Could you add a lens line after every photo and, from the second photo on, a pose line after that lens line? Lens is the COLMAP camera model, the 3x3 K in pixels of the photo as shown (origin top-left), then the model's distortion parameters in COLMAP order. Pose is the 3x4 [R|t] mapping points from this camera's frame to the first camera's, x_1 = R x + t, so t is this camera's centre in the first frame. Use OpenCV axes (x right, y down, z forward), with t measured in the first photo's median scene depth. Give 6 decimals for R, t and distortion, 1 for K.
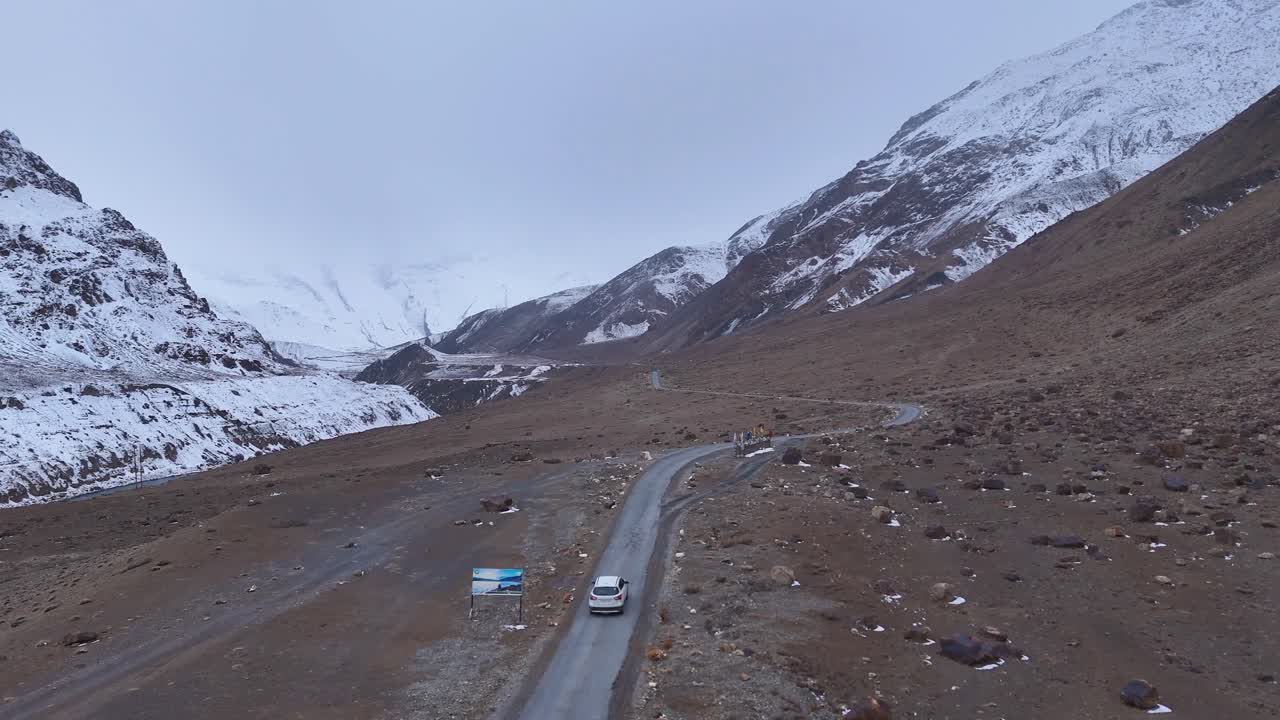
lens RADIAL K [[913.6, 0, 640.5], [0, 913.6, 365.4], [0, 0, 1]] dist [0.043106, -0.018510]
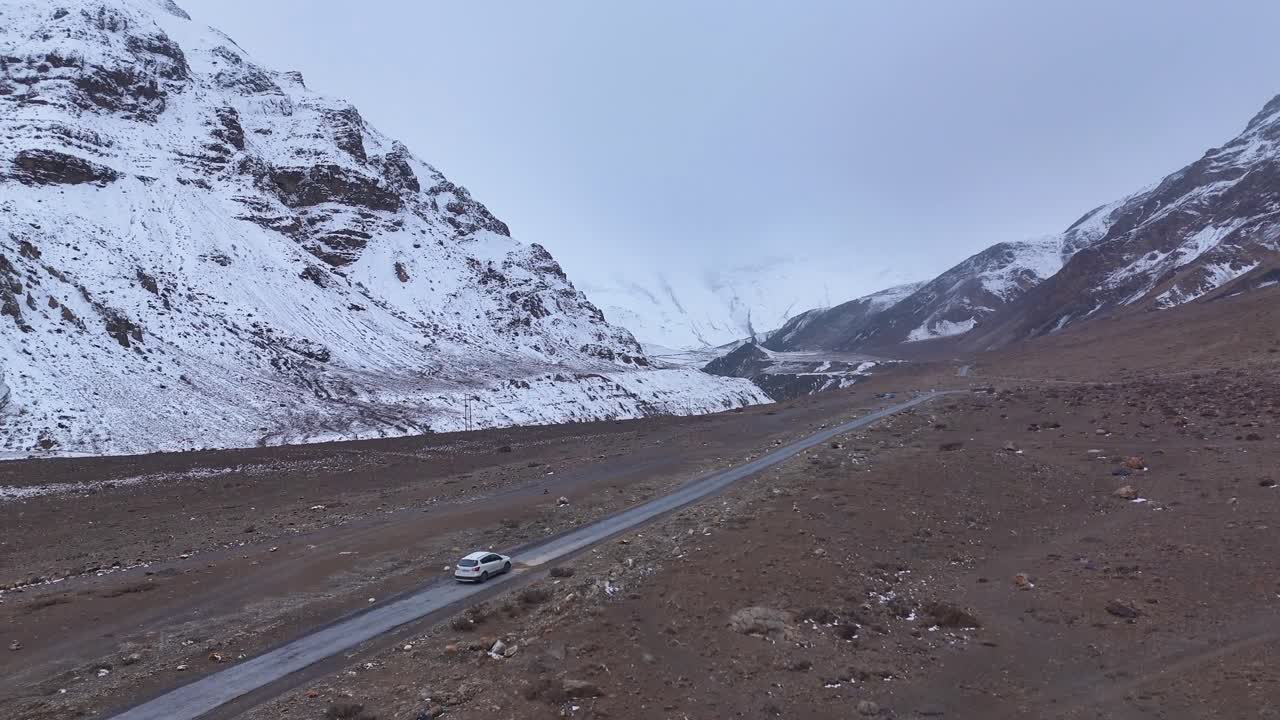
lens RADIAL K [[913.6, 0, 638.1], [0, 913.6, 369.6], [0, 0, 1]] dist [0.043106, -0.018510]
pose [[0.940271, 0.002362, -0.340419, 0.008531], [-0.000019, 0.999976, 0.006886, 0.001704], [0.340427, -0.006468, 0.940249, -0.133145]]
